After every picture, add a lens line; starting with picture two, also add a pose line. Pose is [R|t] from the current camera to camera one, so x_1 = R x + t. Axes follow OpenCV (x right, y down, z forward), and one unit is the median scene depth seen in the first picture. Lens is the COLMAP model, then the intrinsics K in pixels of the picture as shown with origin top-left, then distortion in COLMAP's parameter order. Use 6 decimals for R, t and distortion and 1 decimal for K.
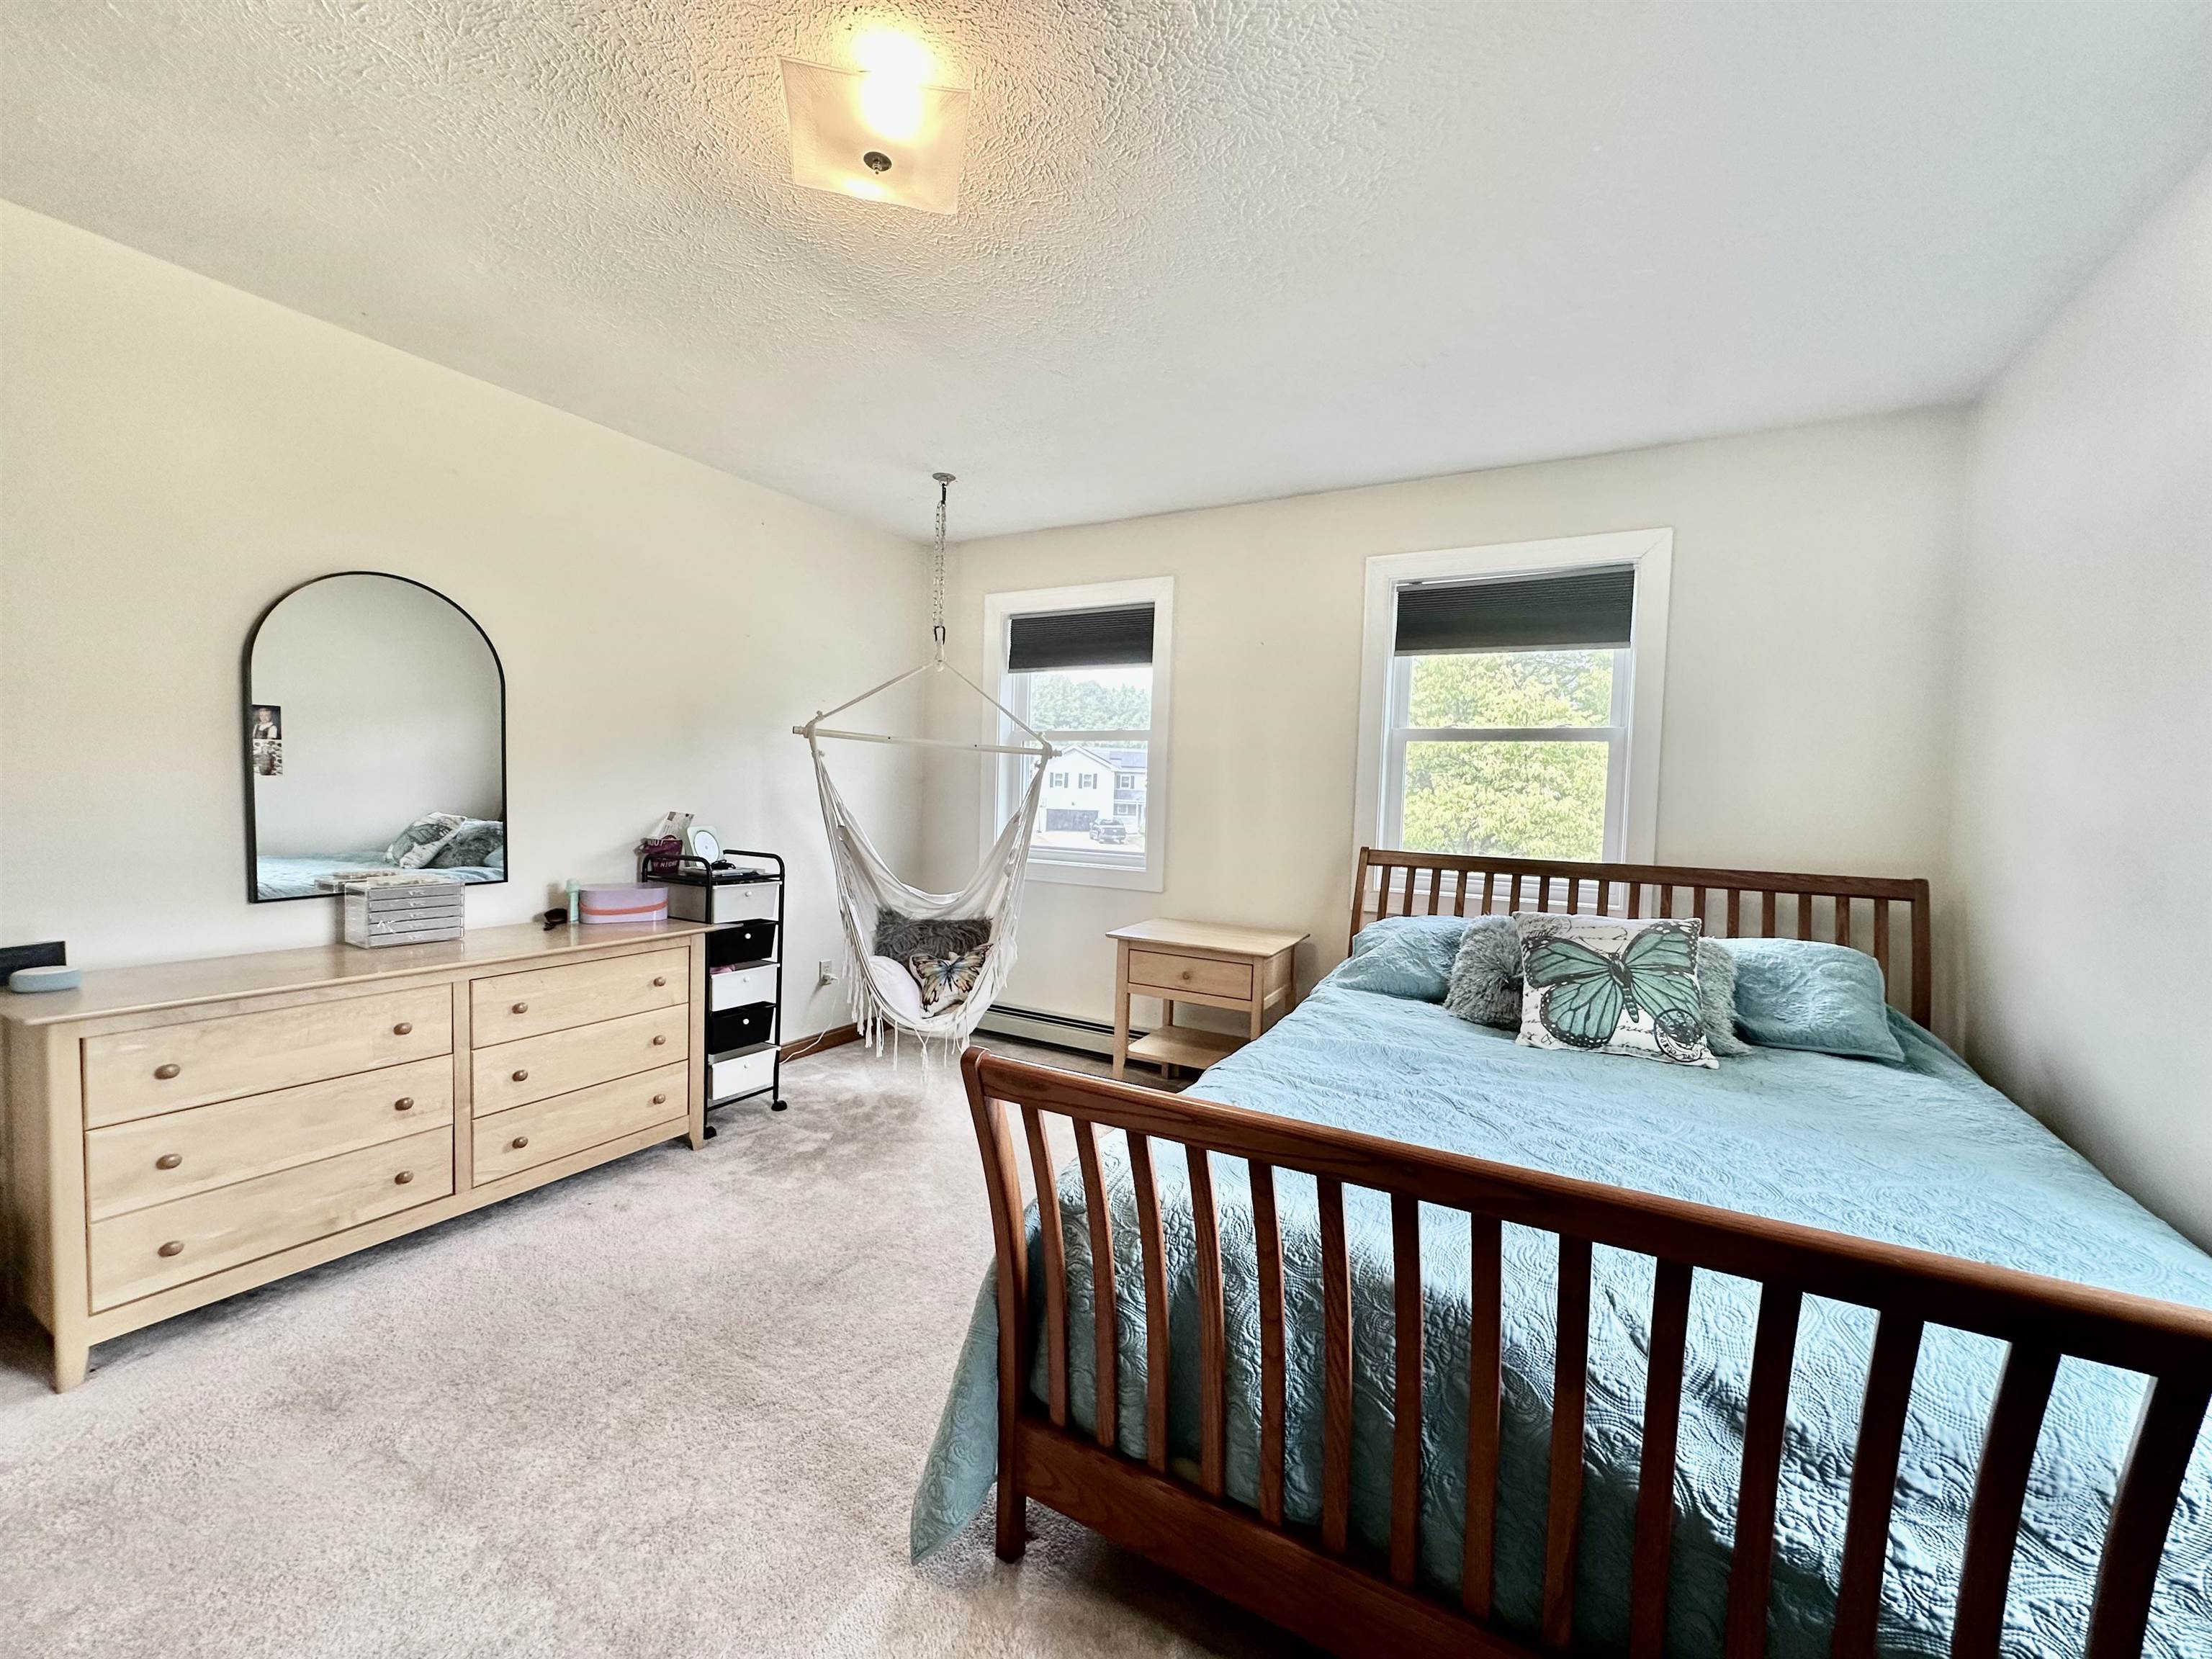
lens RADIAL K [[881.3, 0, 1120.0], [0, 881.3, 828.0], [0, 0, 1]] dist [-0.003939, 0.001091]
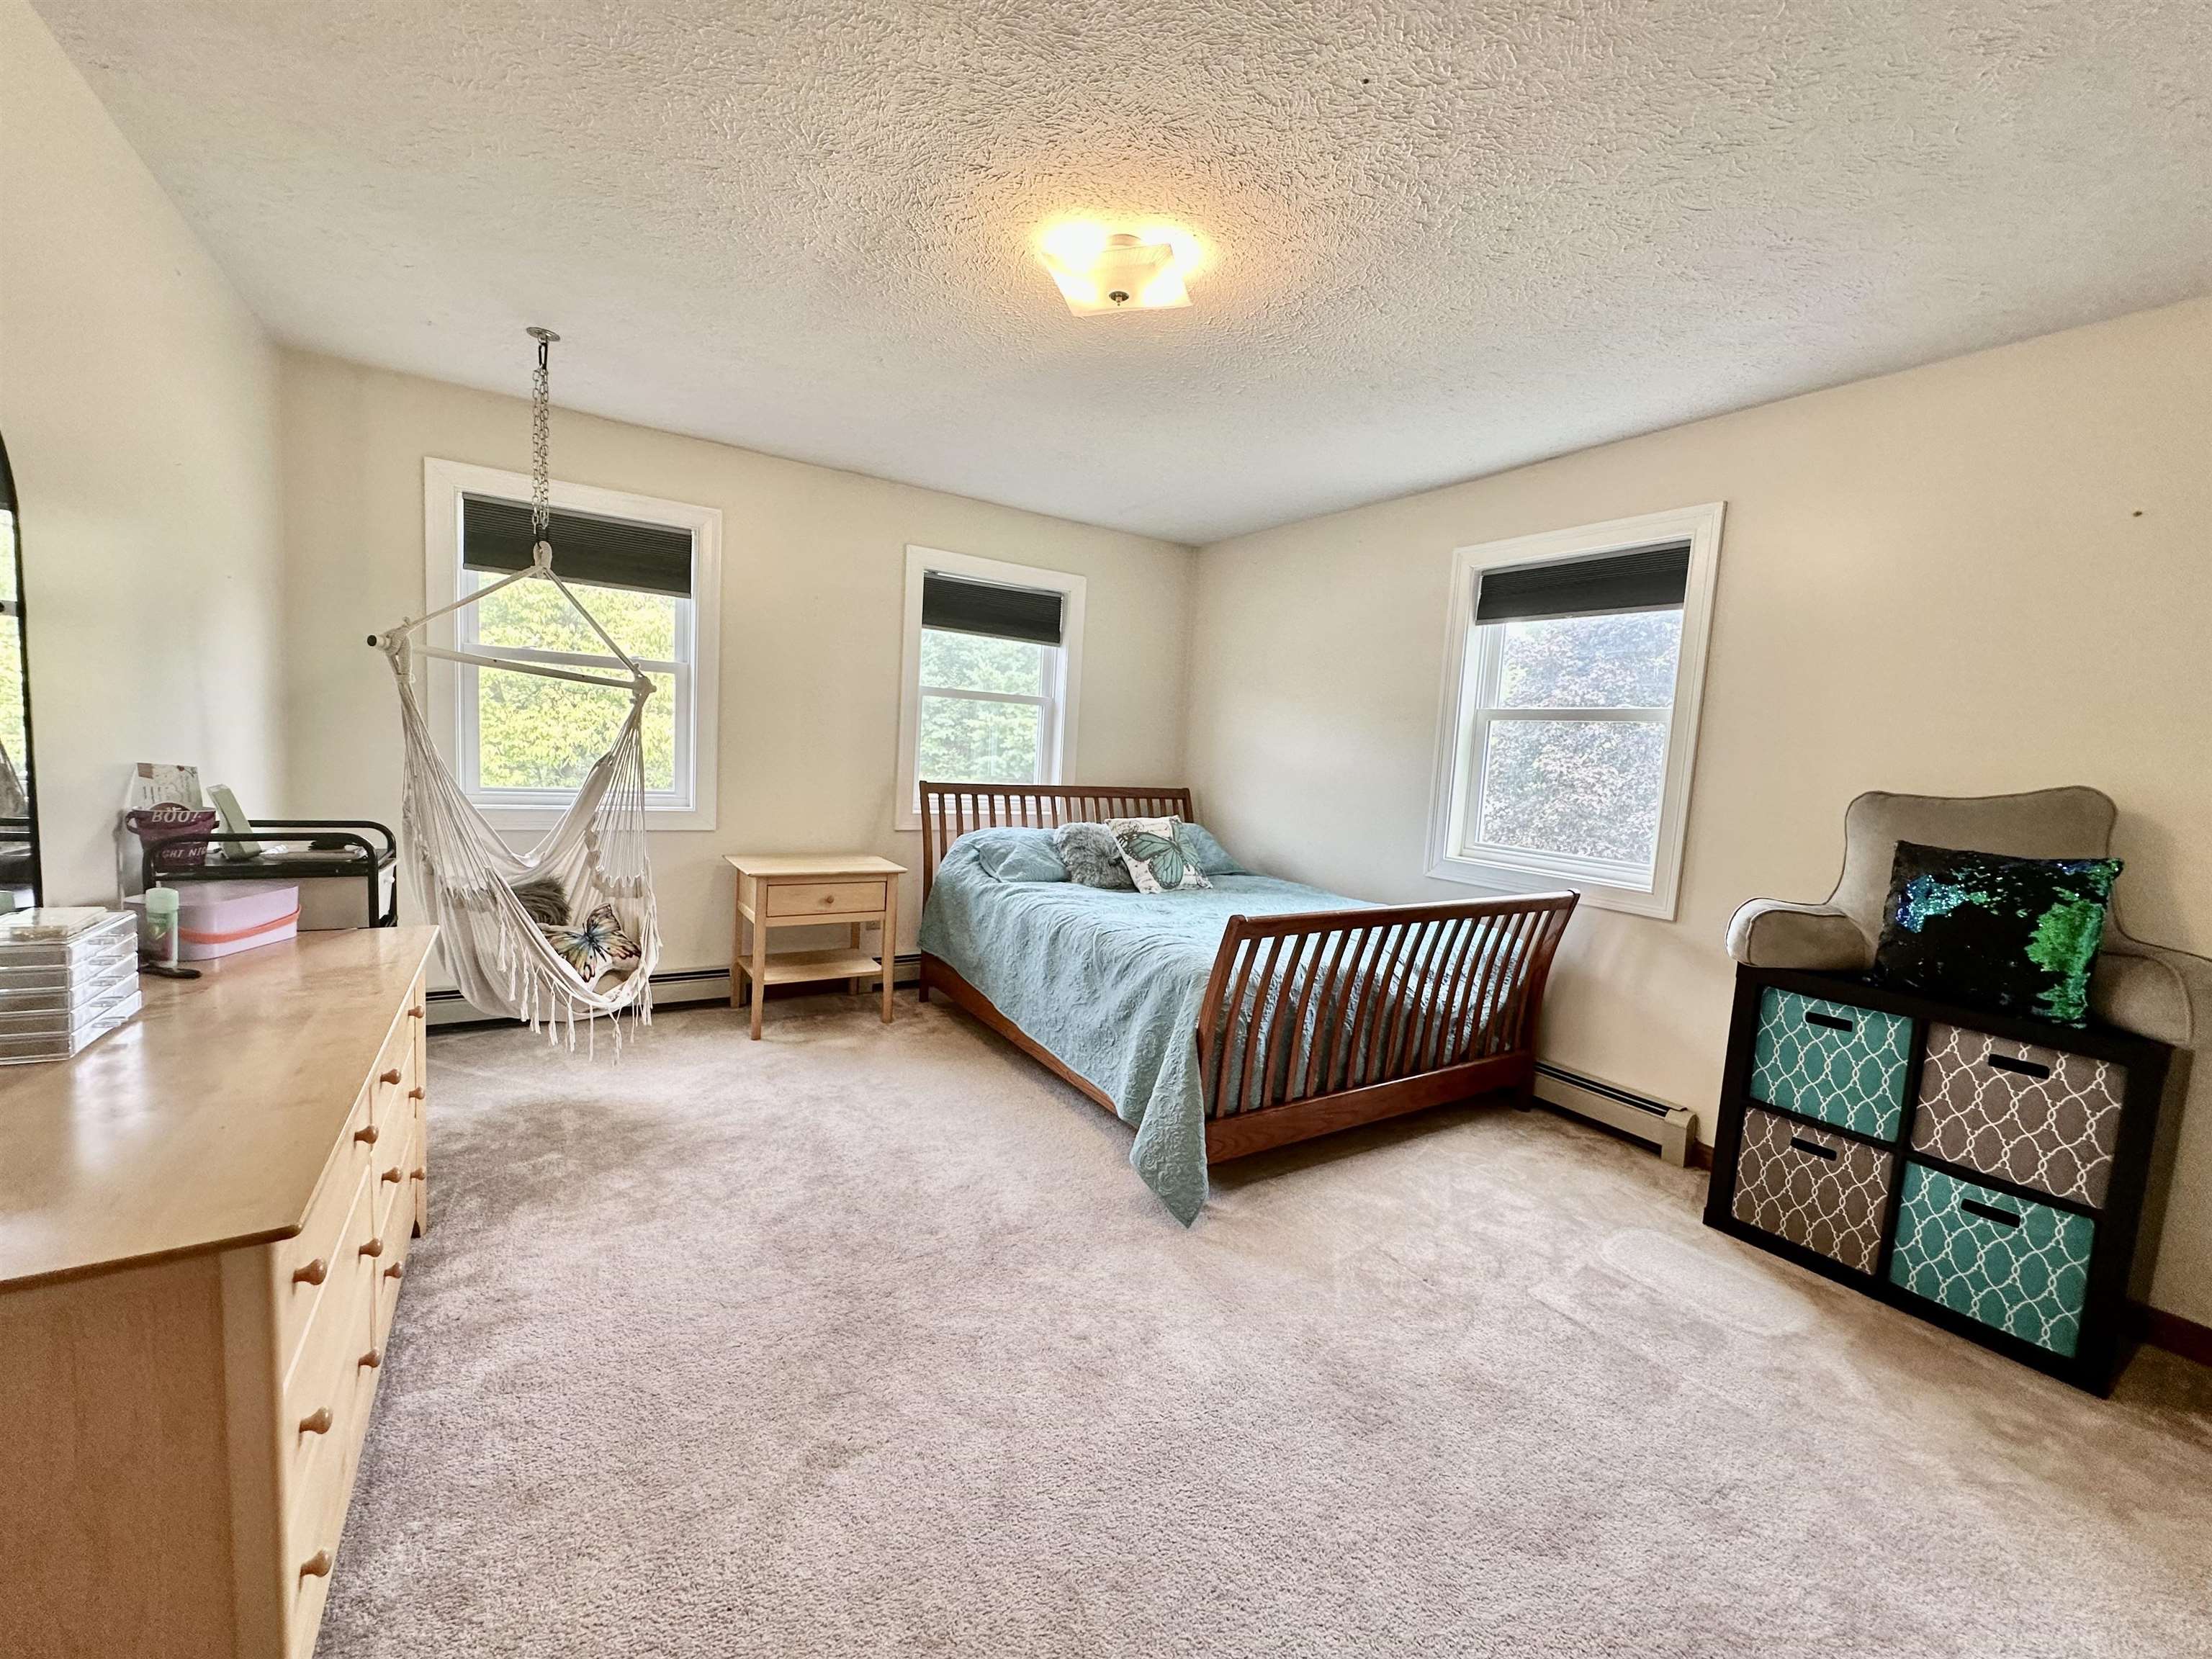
lens RADIAL K [[881.3, 0, 1112.8], [0, 881.3, 817.5], [0, 0, 1]] dist [-0.003939, 0.001091]
pose [[0.470604, -0.073741, 0.879258, -0.733592], [-0.009051, 0.996046, 0.088380, -0.039948], [-0.882298, -0.049550, 0.468075, 0.158727]]
